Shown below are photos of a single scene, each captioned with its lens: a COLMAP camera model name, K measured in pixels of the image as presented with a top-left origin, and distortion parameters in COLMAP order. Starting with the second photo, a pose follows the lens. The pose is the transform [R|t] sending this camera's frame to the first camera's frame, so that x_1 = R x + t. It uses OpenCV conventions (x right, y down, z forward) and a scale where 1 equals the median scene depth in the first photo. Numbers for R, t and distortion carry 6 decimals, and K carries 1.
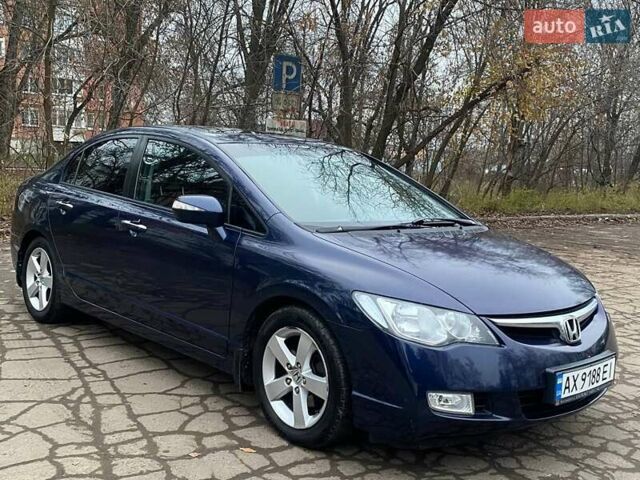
lens RADIAL K [[705.8, 0, 320.0], [0, 705.8, 240.0], [0, 0, 1]] dist [0.148006, -0.353647]
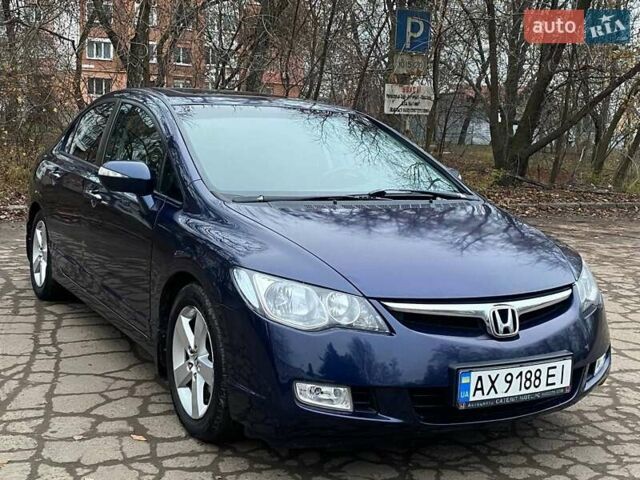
lens RADIAL K [[815.7, 0, 320.0], [0, 815.7, 240.0], [0, 0, 1]] dist [0.193693, -0.609096]
pose [[0.974323, 0.022738, -0.224004, 0.357197], [-0.019815, 0.999687, 0.015287, 0.020576], [0.224281, -0.010455, 0.974468, 0.023945]]
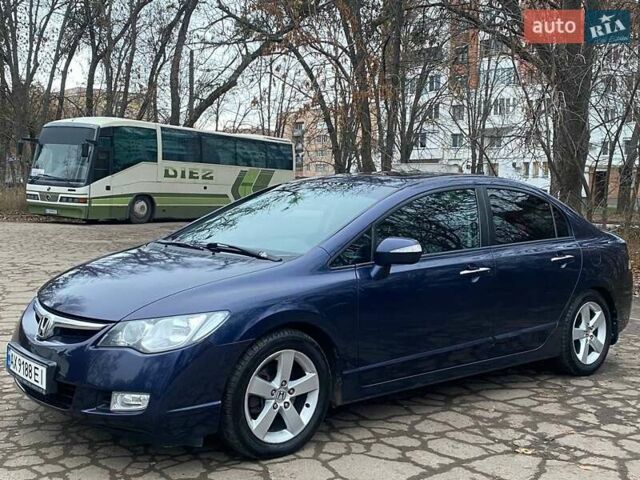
lens RADIAL K [[739.4, 0, 320.0], [0, 739.4, 240.0], [0, 0, 1]] dist [0.153603, -0.425204]
pose [[-0.042514, 0.016065, -0.998967, 1.524887], [-0.140629, 0.989820, 0.021903, -0.099075], [0.989149, 0.141415, -0.039822, 1.467767]]
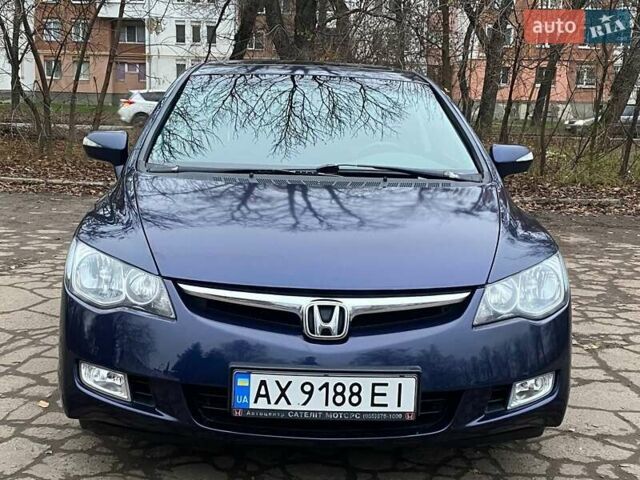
lens RADIAL K [[863.7, 0, 322.9], [0, 863.7, 240.3], [0, 0, 1]] dist [0.192251, -0.627079]
pose [[0.765300, 0.077172, -0.639031, 0.874441], [-0.068197, 0.996920, 0.038720, 0.017487], [0.640051, 0.013947, 0.768206, 0.365735]]
